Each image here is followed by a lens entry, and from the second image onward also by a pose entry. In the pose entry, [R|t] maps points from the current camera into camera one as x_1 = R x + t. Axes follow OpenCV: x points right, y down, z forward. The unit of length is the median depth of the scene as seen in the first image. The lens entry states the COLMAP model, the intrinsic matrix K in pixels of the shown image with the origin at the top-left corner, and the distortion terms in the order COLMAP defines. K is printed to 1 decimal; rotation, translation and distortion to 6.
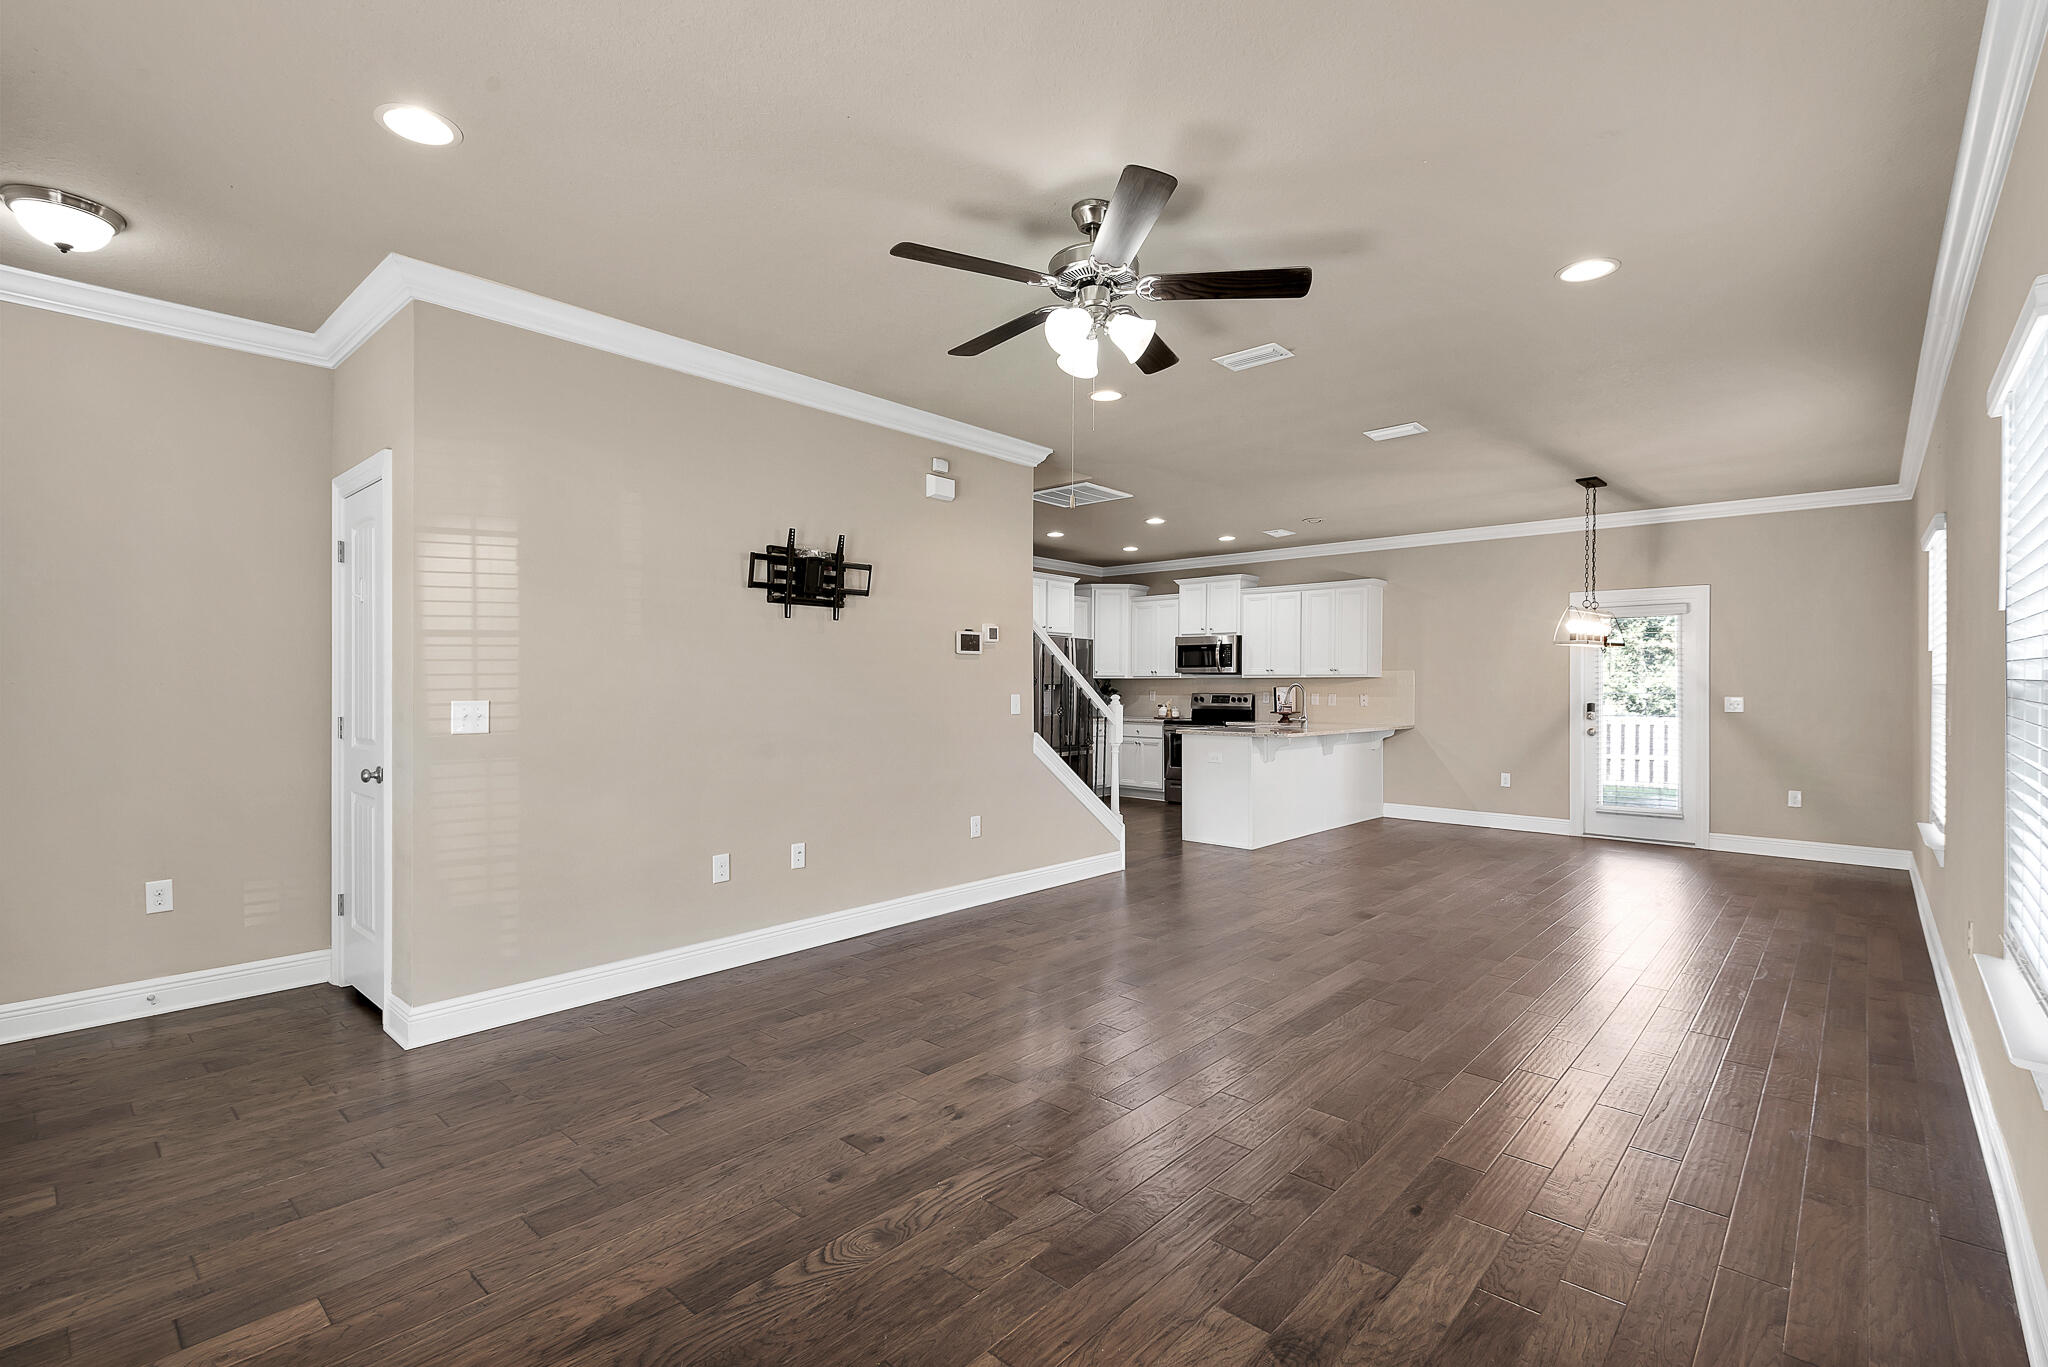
lens RADIAL K [[939.0, 0, 1017.9], [0, 939.0, 684.3], [0, 0, 1]] dist [0.009699, -0.010358]
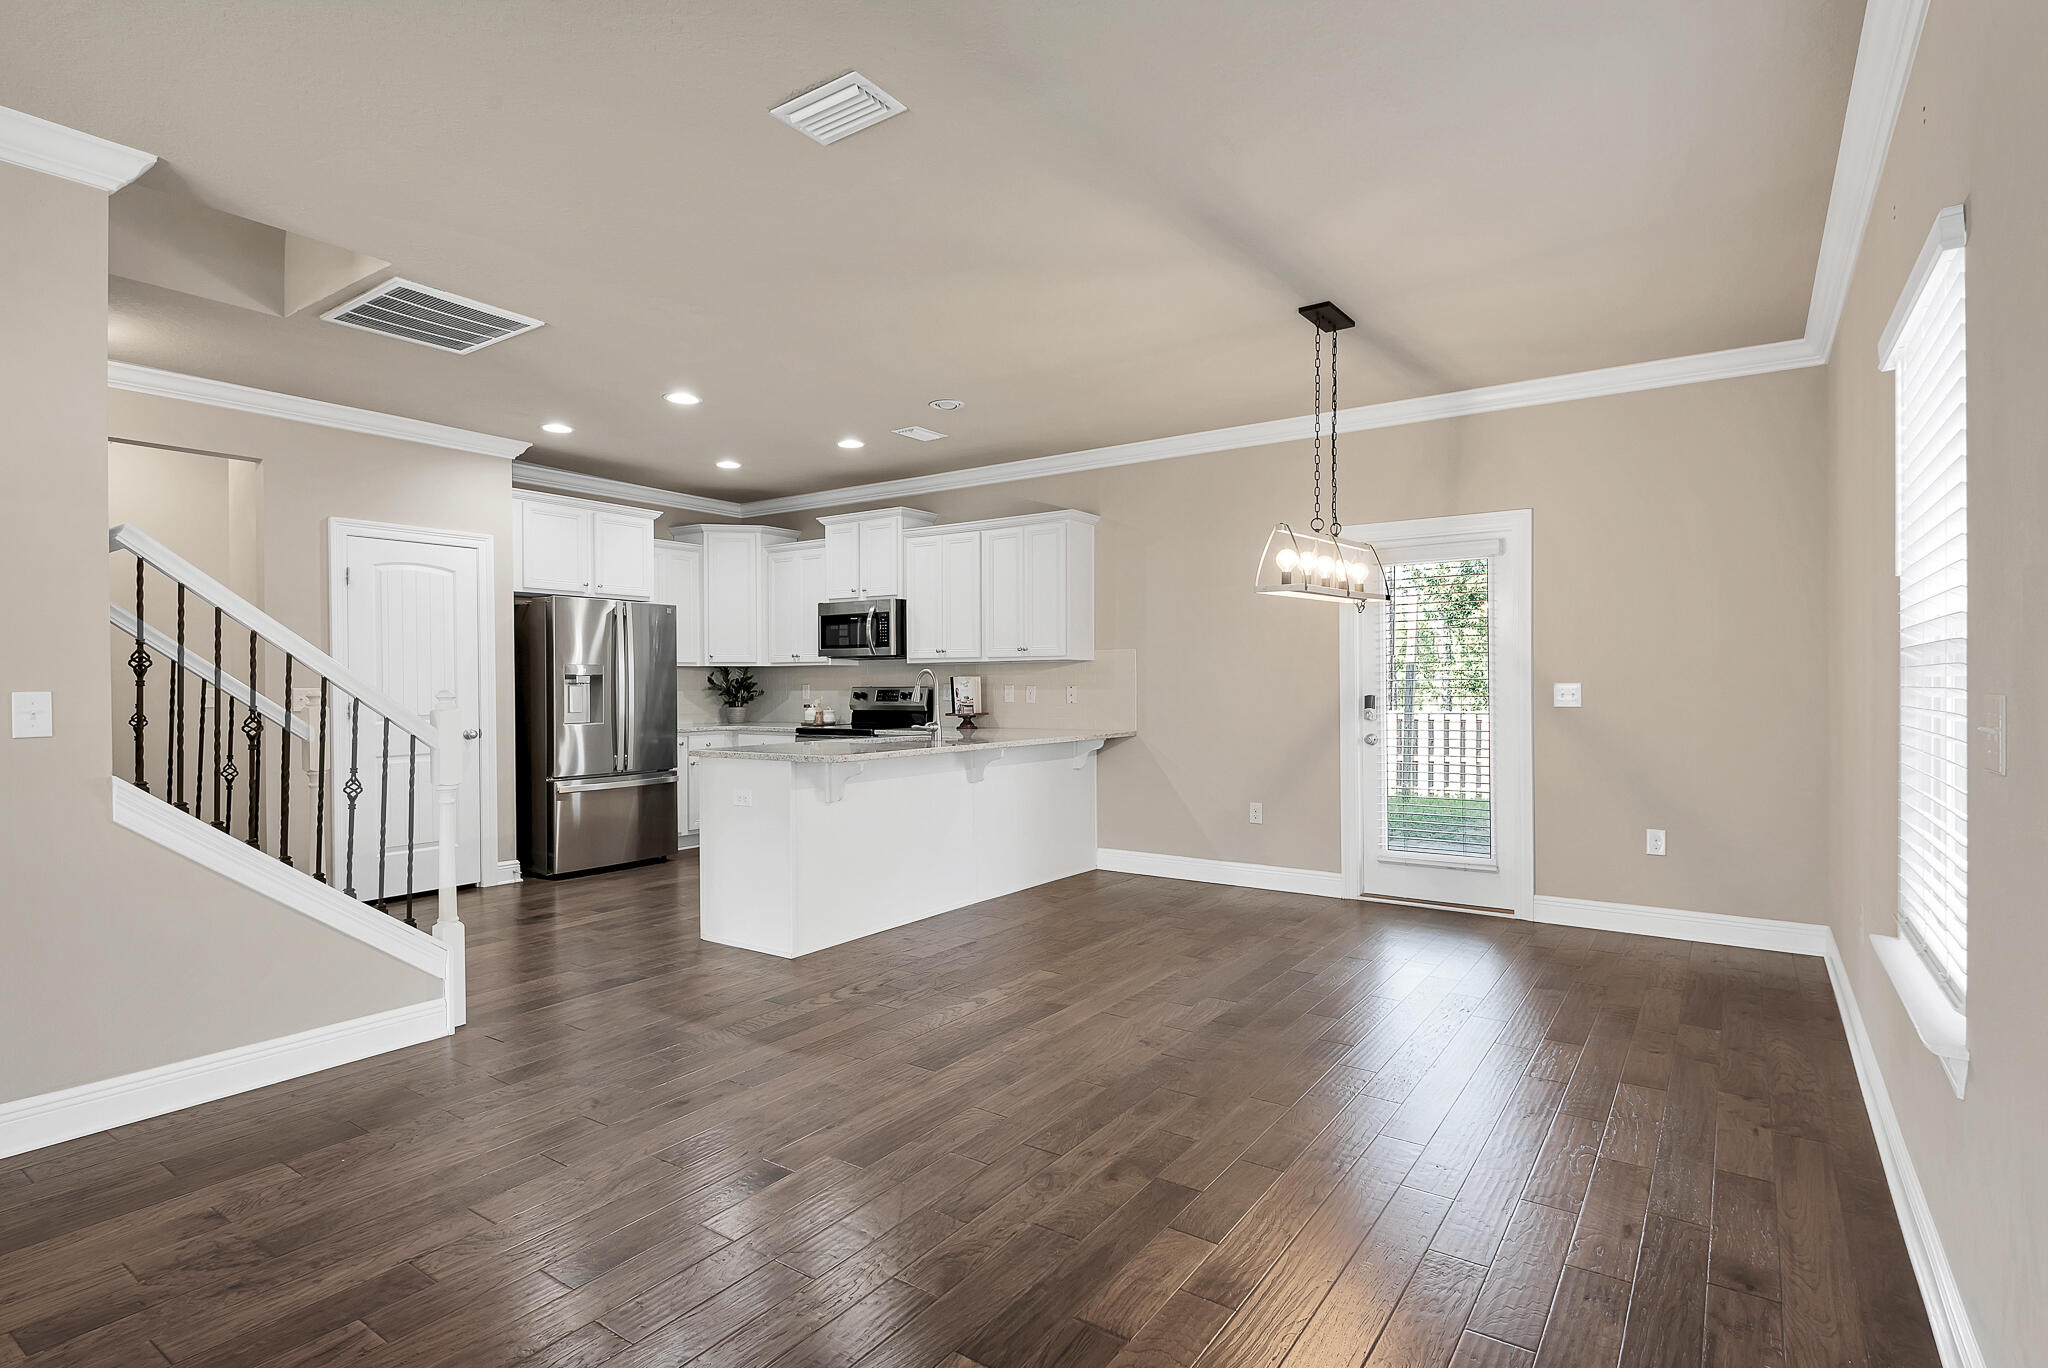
lens RADIAL K [[1030.5, 0, 1028.9], [0, 1030.5, 681.9], [0, 0, 1]] dist [0.011881, -0.009557]
pose [[0.991148, -0.010452, 0.132353, 0.247740], [0.010161, 0.999944, 0.002880, 0.005877], [-0.132376, -0.001509, 0.991198, 0.285081]]
